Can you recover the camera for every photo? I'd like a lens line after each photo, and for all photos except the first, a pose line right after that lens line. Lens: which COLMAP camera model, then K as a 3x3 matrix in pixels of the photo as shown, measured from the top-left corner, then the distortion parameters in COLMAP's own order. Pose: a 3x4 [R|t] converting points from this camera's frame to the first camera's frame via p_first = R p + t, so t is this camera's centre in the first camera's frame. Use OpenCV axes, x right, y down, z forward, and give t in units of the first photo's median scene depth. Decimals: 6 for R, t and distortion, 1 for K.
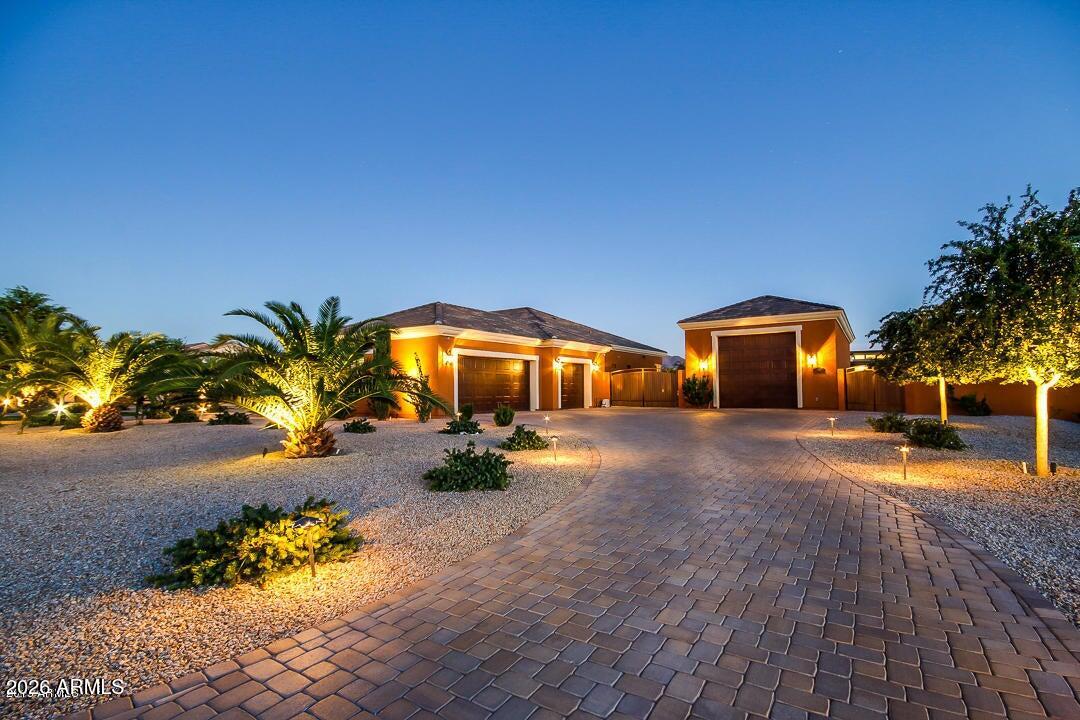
lens RADIAL K [[497.2, 0, 539.9], [0, 497.2, 364.0], [0, 0, 1]] dist [-0.003529, -0.001013]
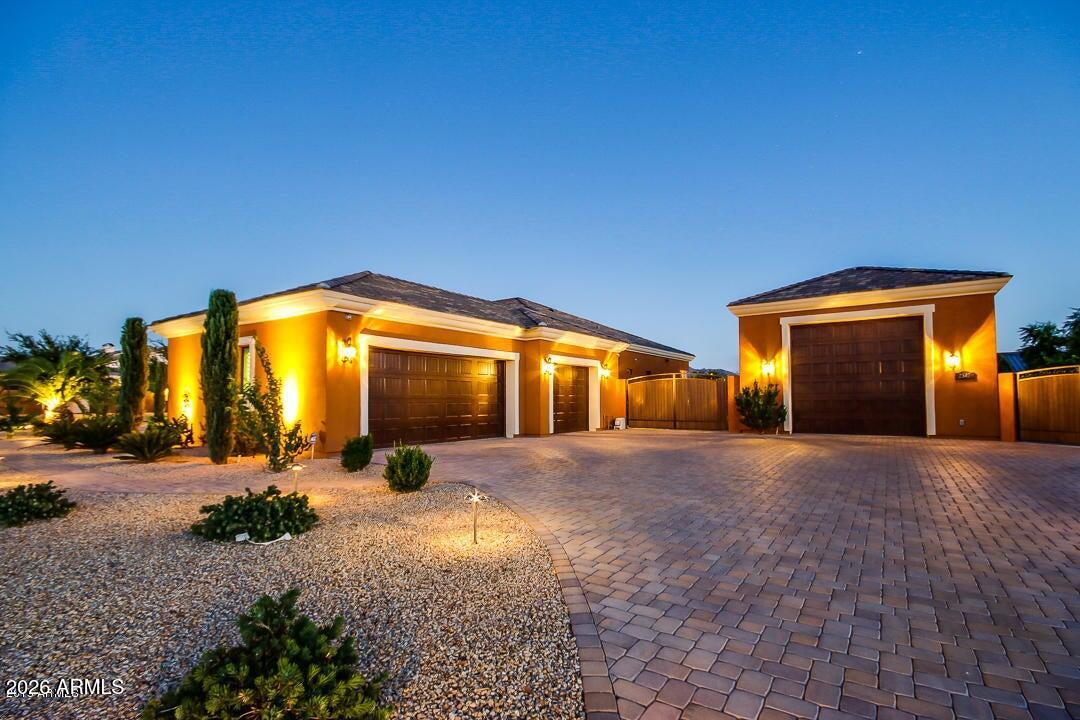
lens RADIAL K [[497.2, 0, 539.9], [0, 497.2, 364.0], [0, 0, 1]] dist [-0.003529, -0.001013]
pose [[0.999881, 0.002724, -0.015154, 0.034533], [-0.003019, 0.999806, -0.019441, 0.010399], [0.015098, 0.019485, 0.999696, 0.340375]]
